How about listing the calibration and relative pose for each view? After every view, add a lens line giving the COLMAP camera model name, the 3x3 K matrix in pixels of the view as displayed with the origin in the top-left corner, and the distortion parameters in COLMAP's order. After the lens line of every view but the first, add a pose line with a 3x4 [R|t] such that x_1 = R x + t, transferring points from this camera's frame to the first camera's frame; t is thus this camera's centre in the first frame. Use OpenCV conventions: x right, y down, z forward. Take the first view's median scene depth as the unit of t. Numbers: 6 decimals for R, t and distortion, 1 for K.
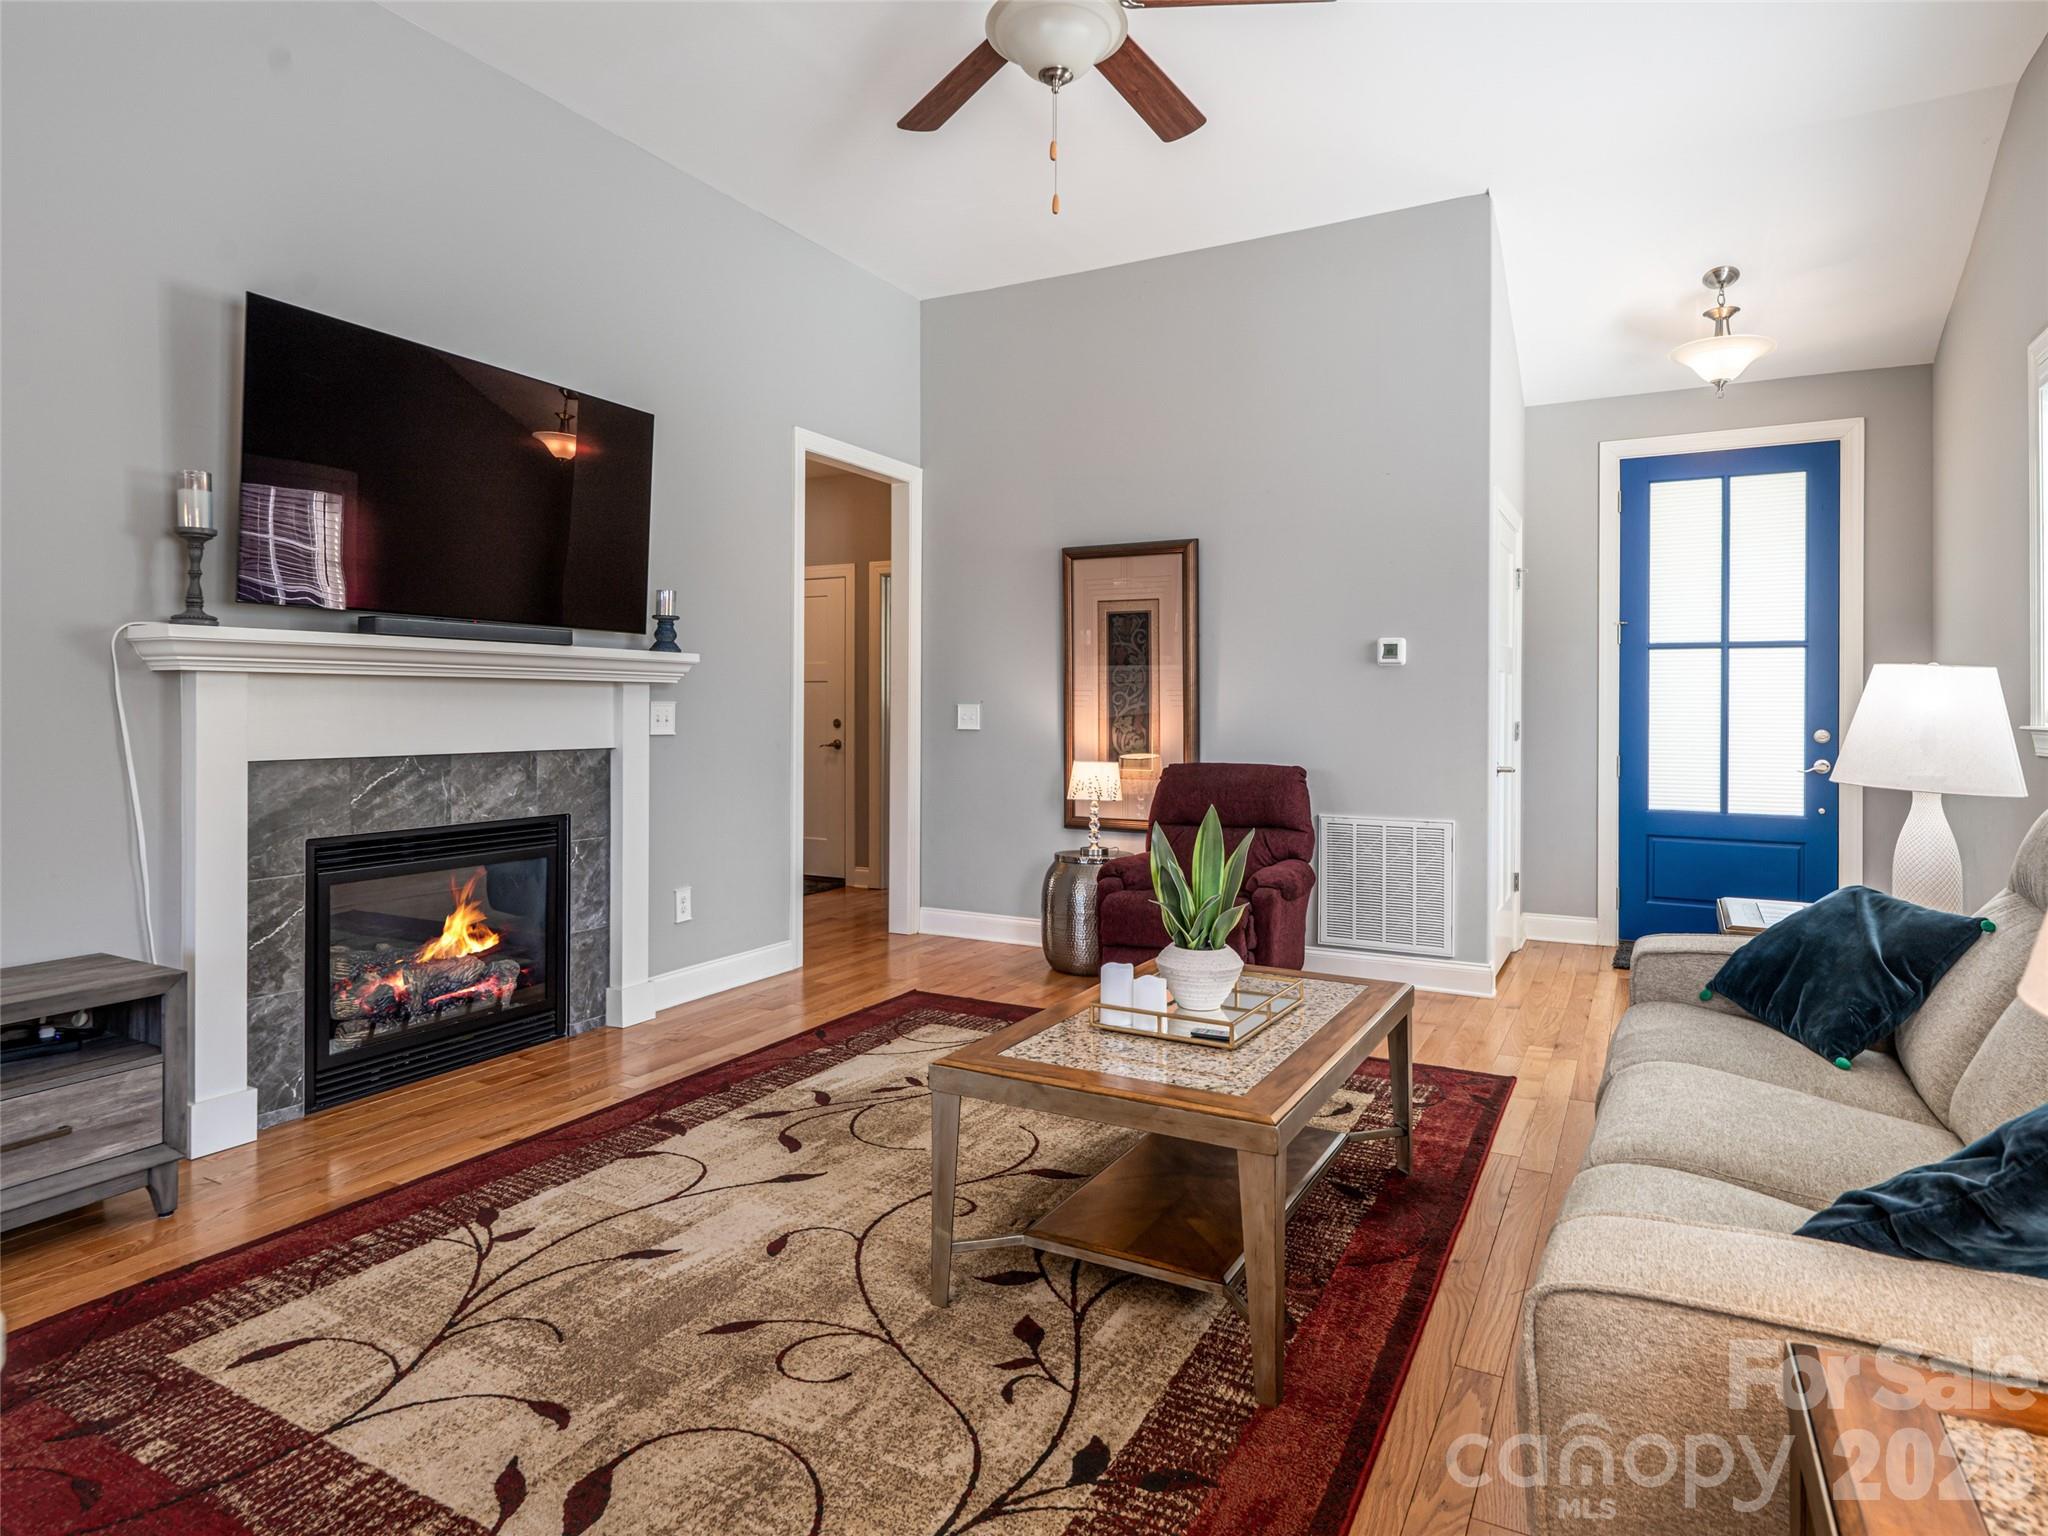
lens RADIAL K [[1162.9, 0, 1027.7], [0, 1162.9, 700.2], [0, 0, 1]] dist [-0.000790, 0.000936]
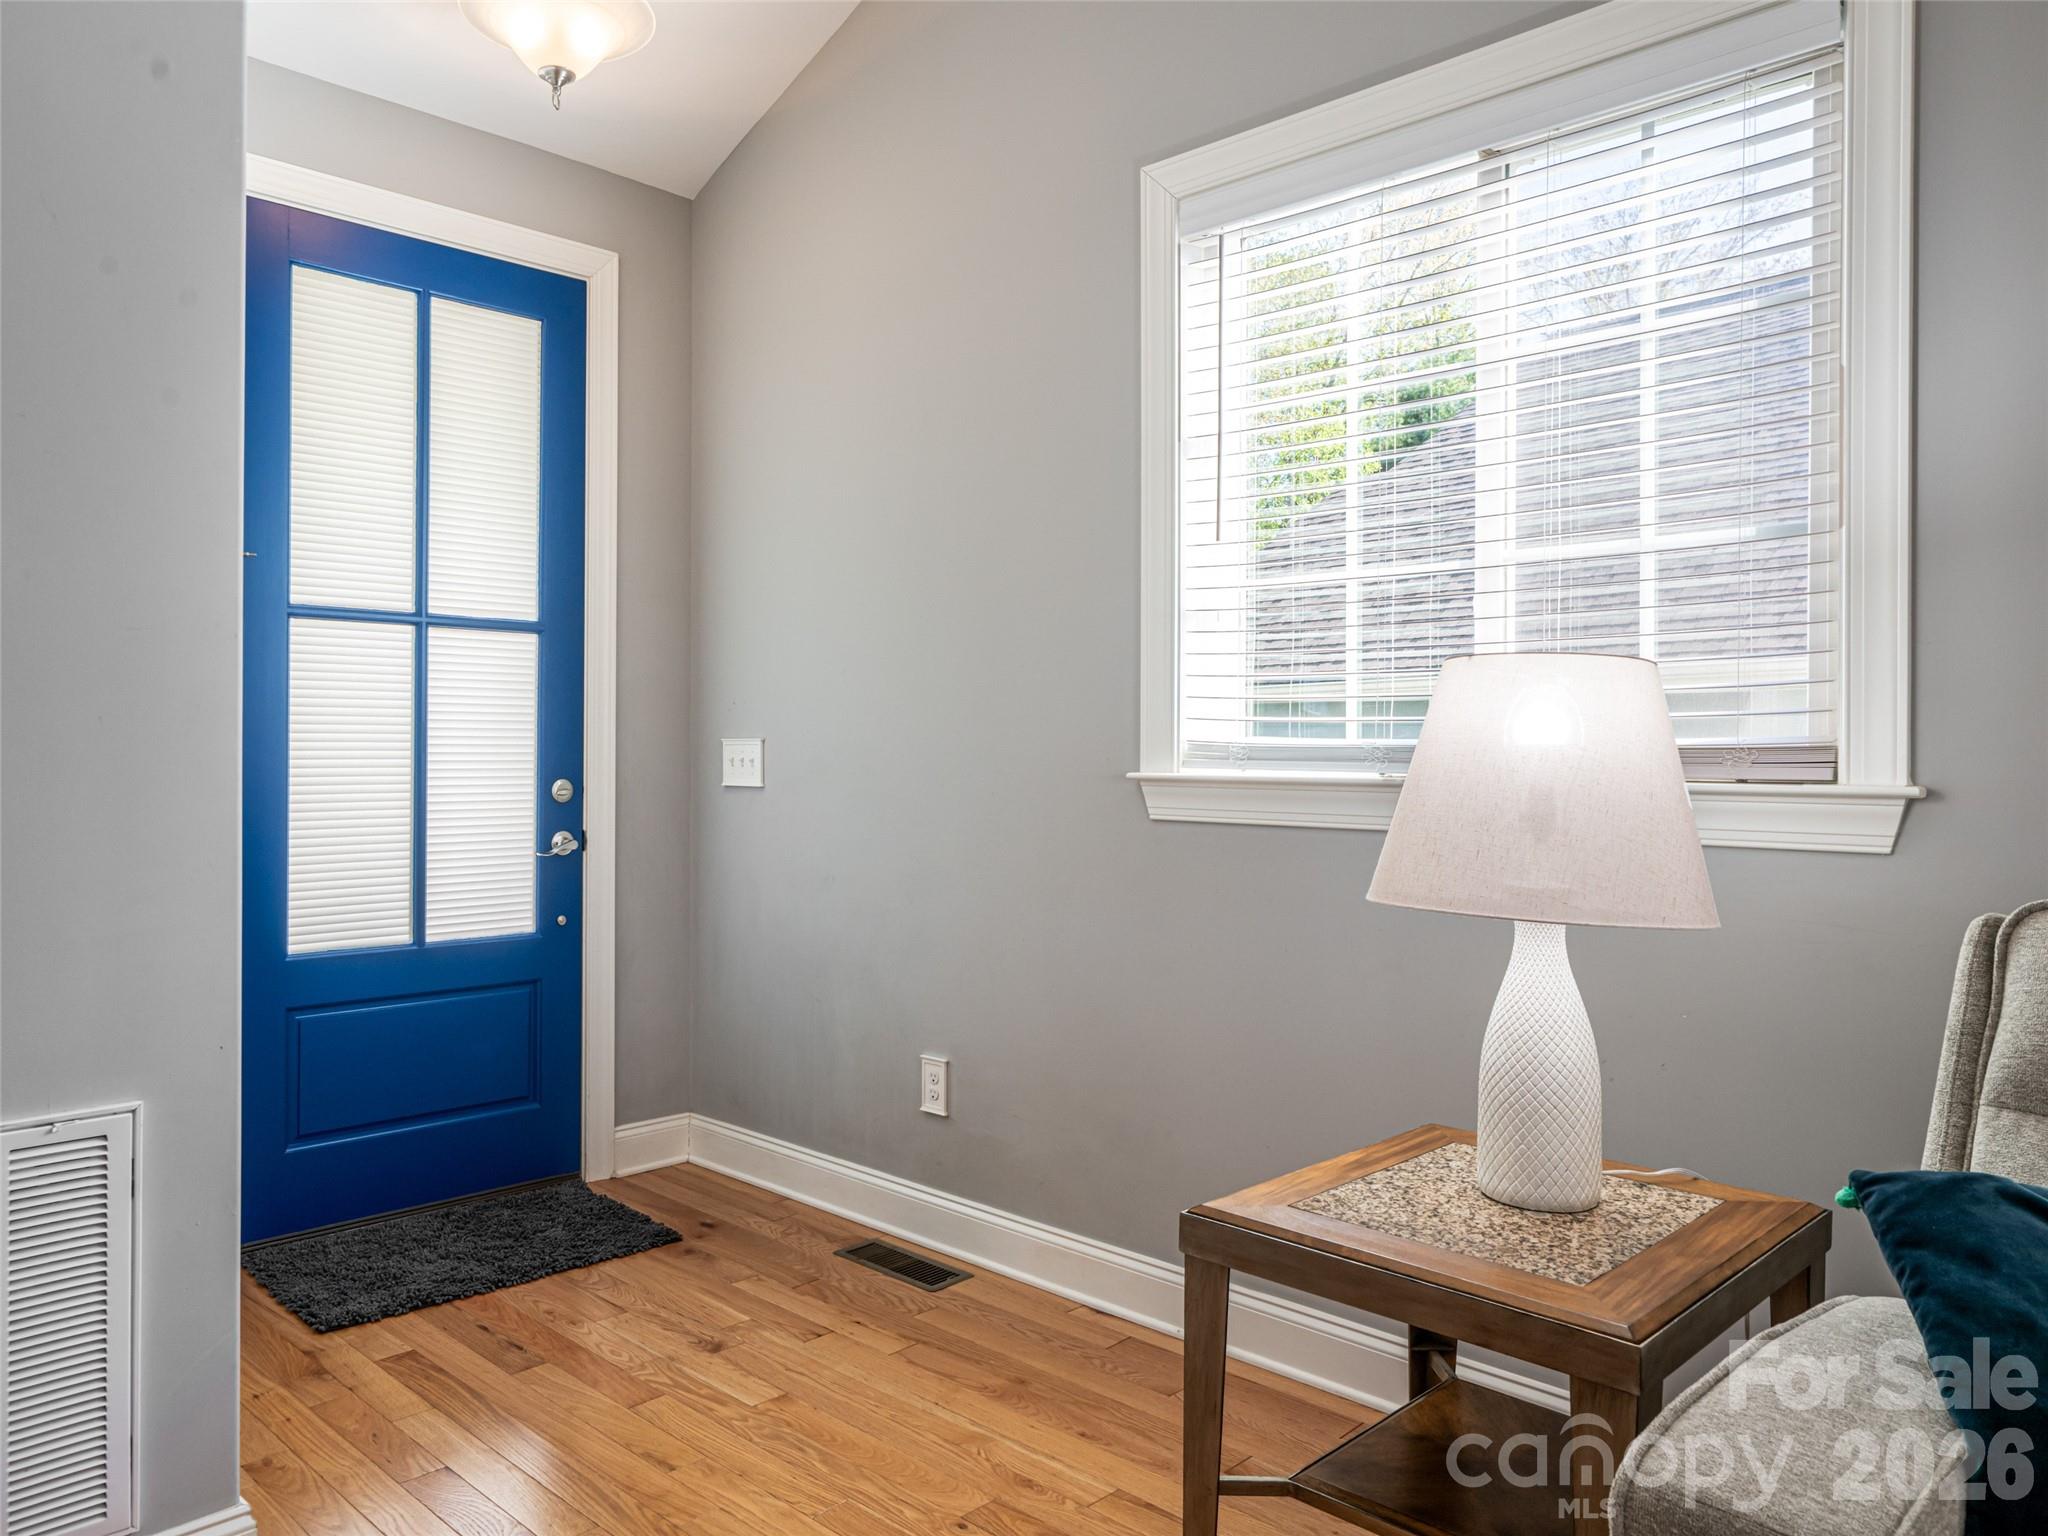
lens RADIAL K [[1469.2, 0, 926.3], [0, 1469.2, 746.0], [0, 0, 1]] dist [0.000828, -0.000969]
pose [[0.302861, -0.004109, 0.953026, 0.074826], [-0.009471, 0.999928, 0.007321, 0.003362], [-0.952988, -0.011244, 0.302800, 0.978625]]
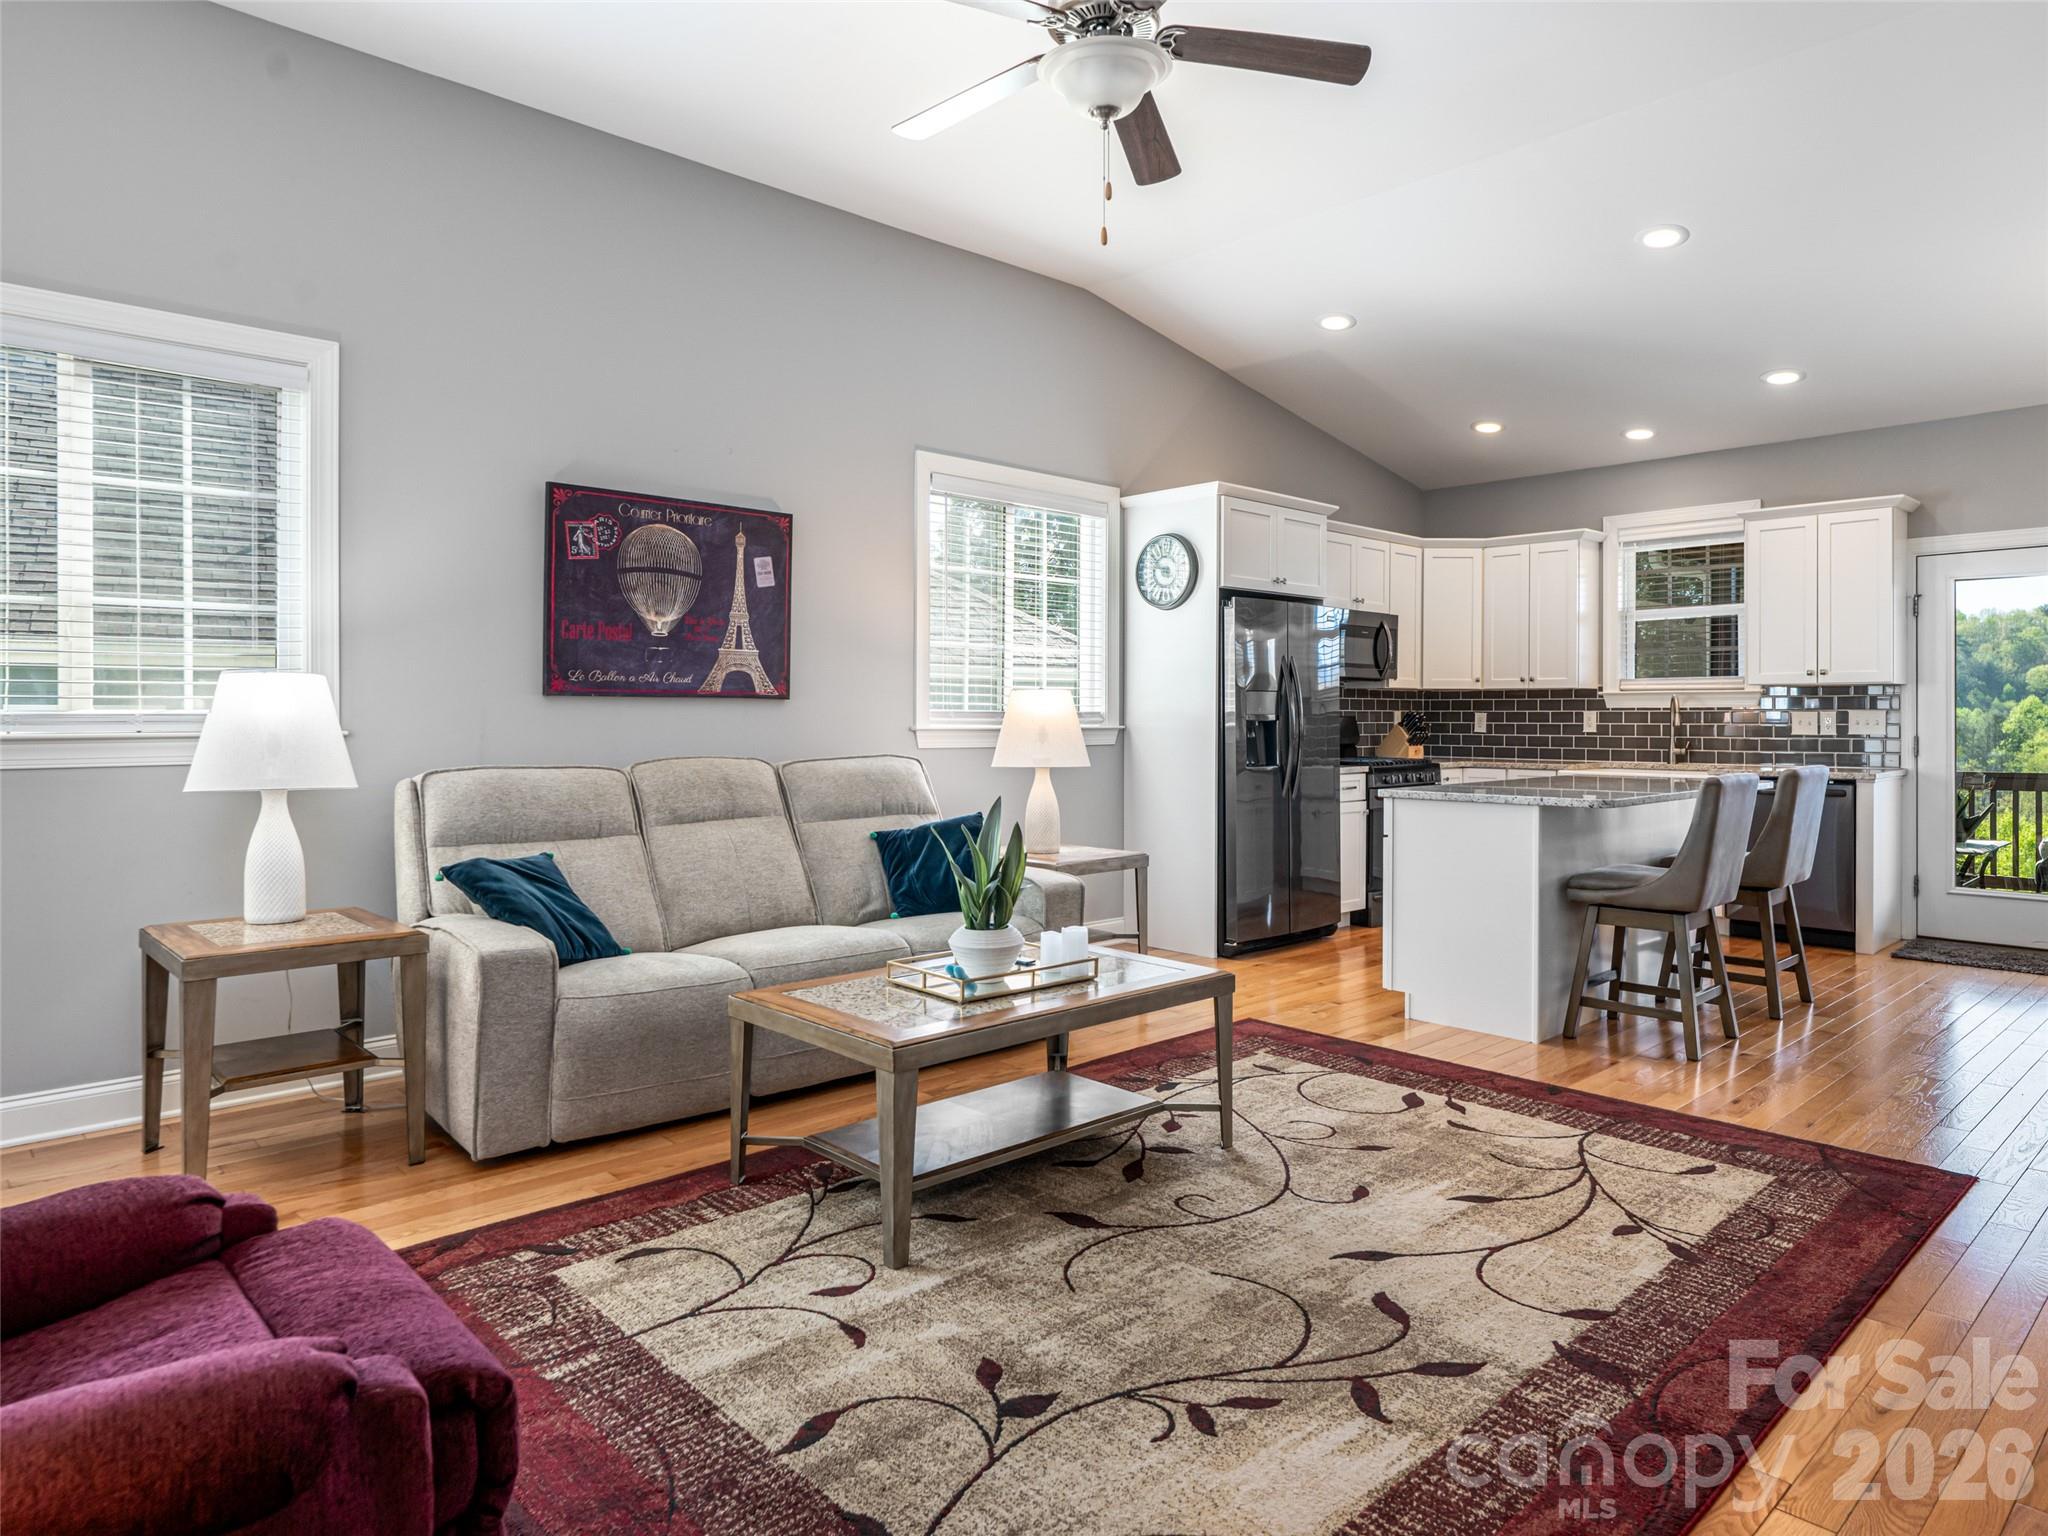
lens RADIAL K [[1262.1, 0, 1035.5], [0, 1262.1, 719.2], [0, 0, 1]] dist [-0.000059, 0.000928]
pose [[-0.950813, -0.004925, 0.309726, -0.220673], [-0.005518, 0.999984, -0.001038, 0.007373], [-0.309716, -0.002696, -0.950825, 1.709775]]
